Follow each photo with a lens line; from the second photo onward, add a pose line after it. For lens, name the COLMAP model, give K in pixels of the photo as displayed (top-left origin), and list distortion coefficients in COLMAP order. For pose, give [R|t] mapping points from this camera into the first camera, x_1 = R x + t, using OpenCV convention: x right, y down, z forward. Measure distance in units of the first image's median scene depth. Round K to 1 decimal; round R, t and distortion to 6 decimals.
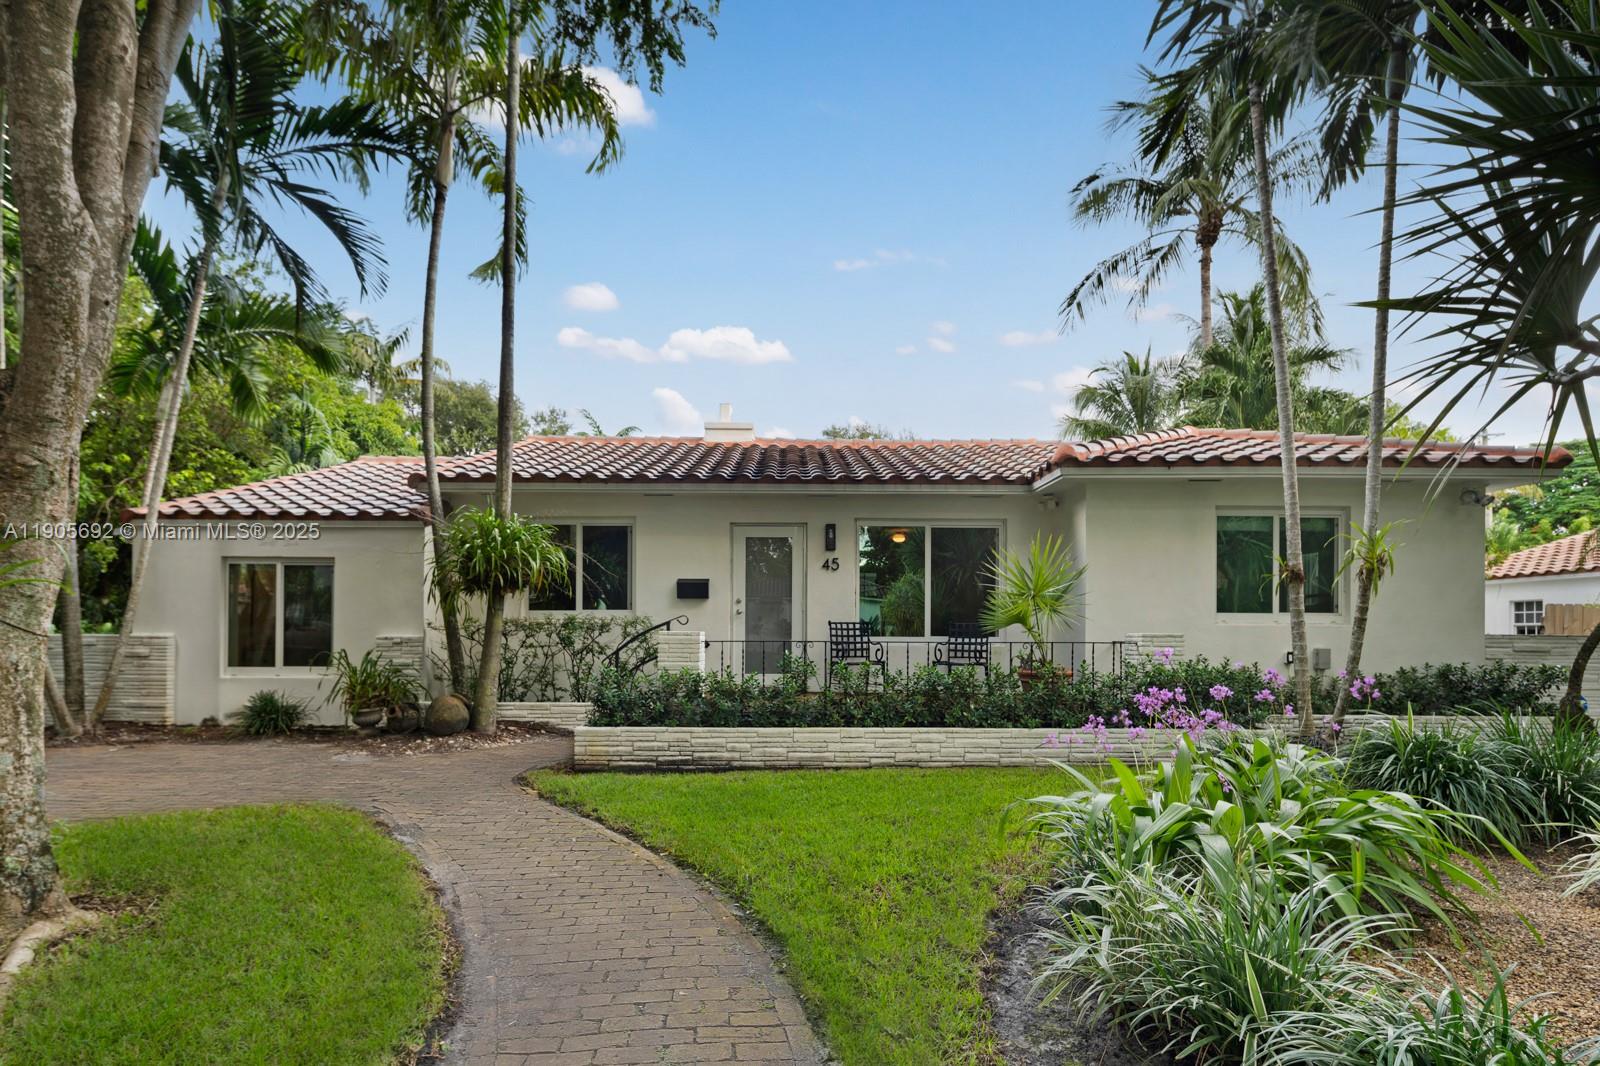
lens RADIAL K [[793.7, 0, 805.2], [0, 793.7, 545.9], [0, 0, 1]] dist [-0.000447, 0.000087]
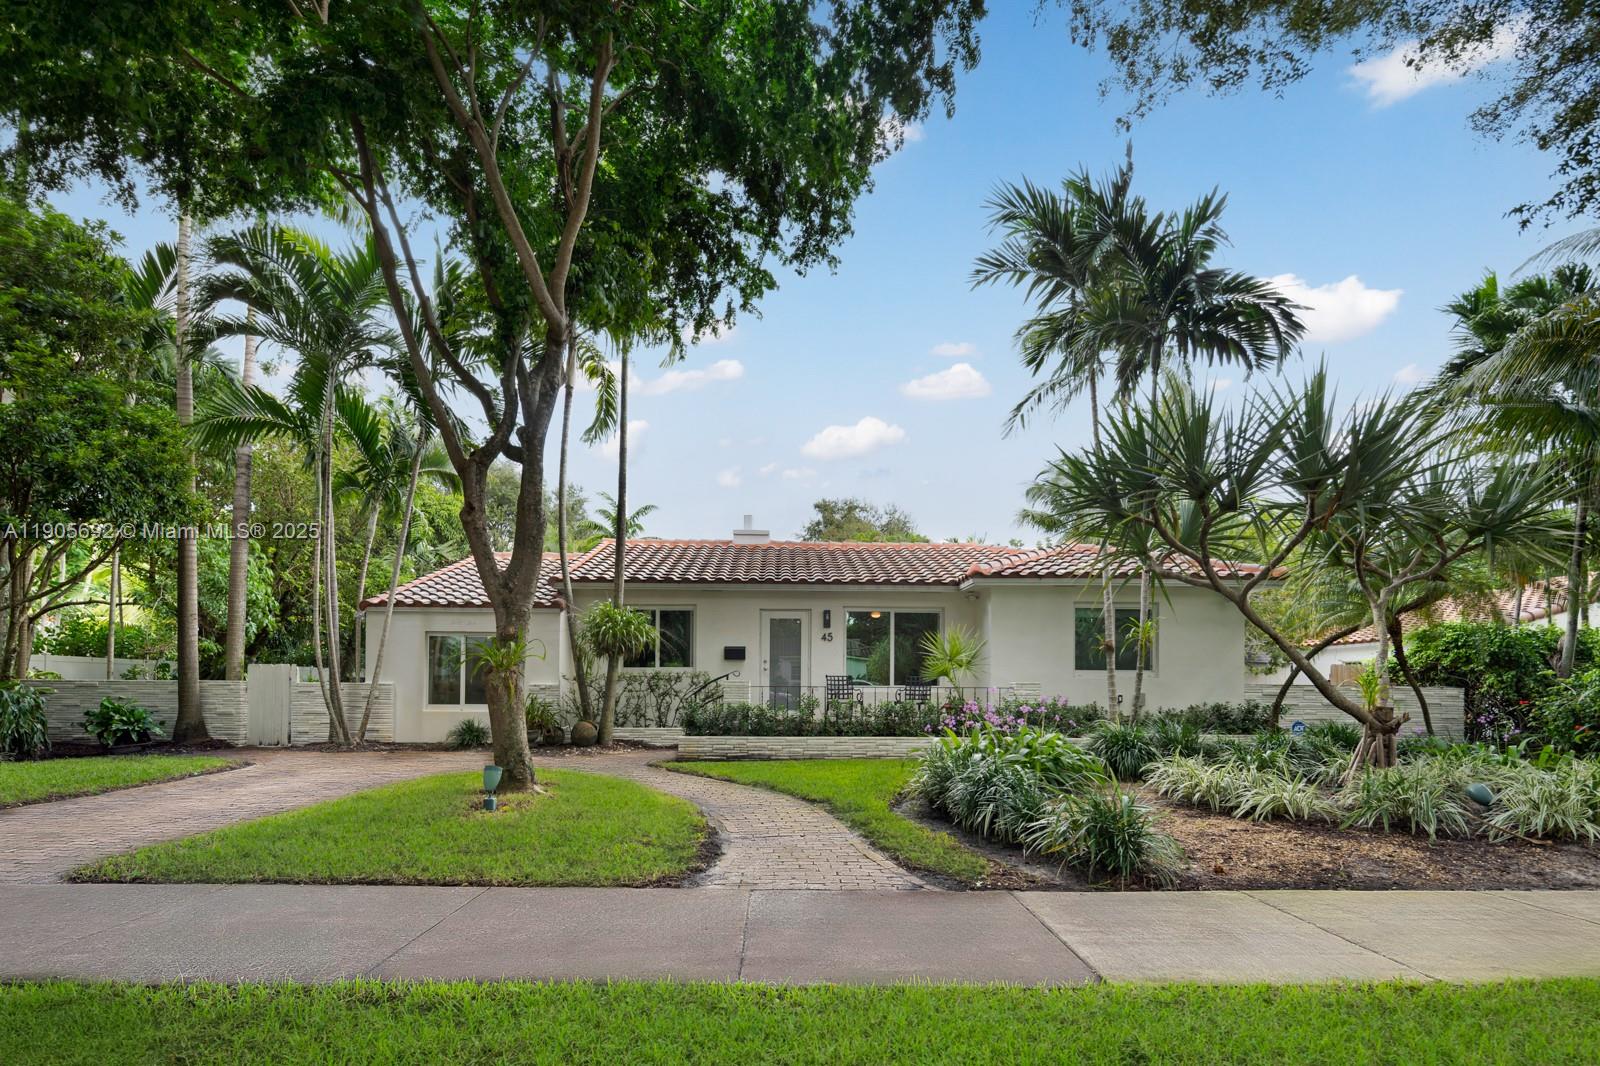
lens RADIAL K [[768.1, 0, 799.5], [0, 768.1, 606.1], [0, 0, 1]] dist [0.001533, -0.000093]
pose [[0.999985, 0.002513, 0.004919, -0.030188], [-0.002520, 0.999996, 0.001366, -0.040923], [-0.004915, -0.001379, 0.999987, -0.495218]]
